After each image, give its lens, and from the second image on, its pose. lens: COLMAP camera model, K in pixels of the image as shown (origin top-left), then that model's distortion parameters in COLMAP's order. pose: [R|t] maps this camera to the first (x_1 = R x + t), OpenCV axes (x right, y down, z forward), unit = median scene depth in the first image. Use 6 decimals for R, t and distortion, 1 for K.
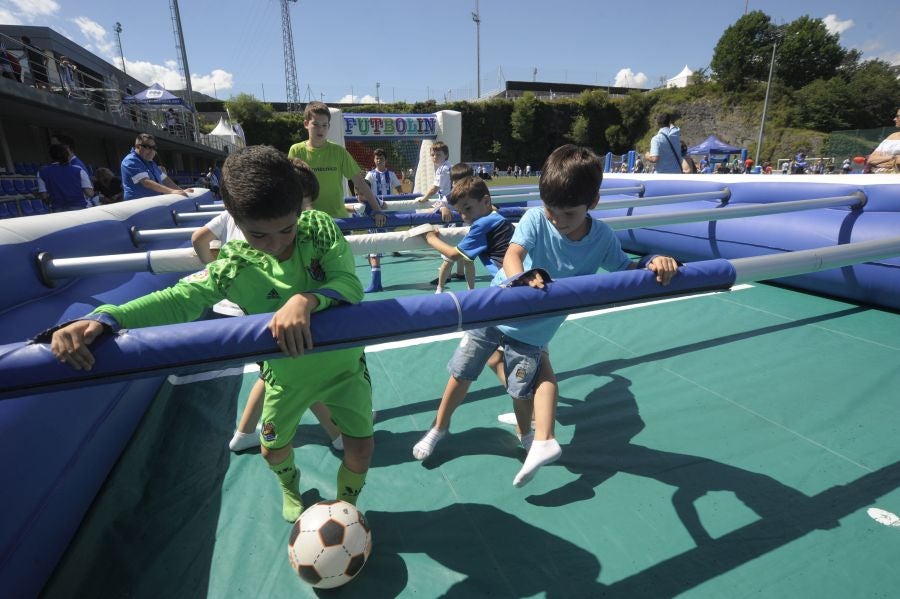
lens RADIAL K [[442.6, 0, 444.1], [0, 442.6, 303.1], [0, 0, 1]] dist [-0.062714, 0.020844]
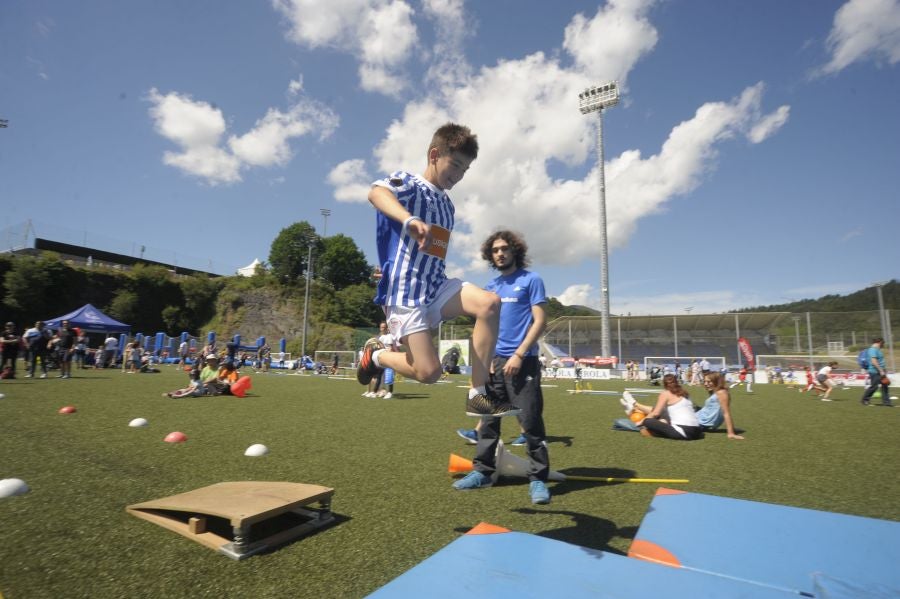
lens RADIAL K [[438.9, 0, 439.3], [0, 438.9, 304.0], [0, 0, 1]] dist [-0.059167, 0.019728]
pose [[0.733294, 0.131482, 0.667078, 0.223745], [0.153874, 0.923576, -0.351185, -0.027511], [-0.662271, 0.360168, 0.657021, 0.078564]]
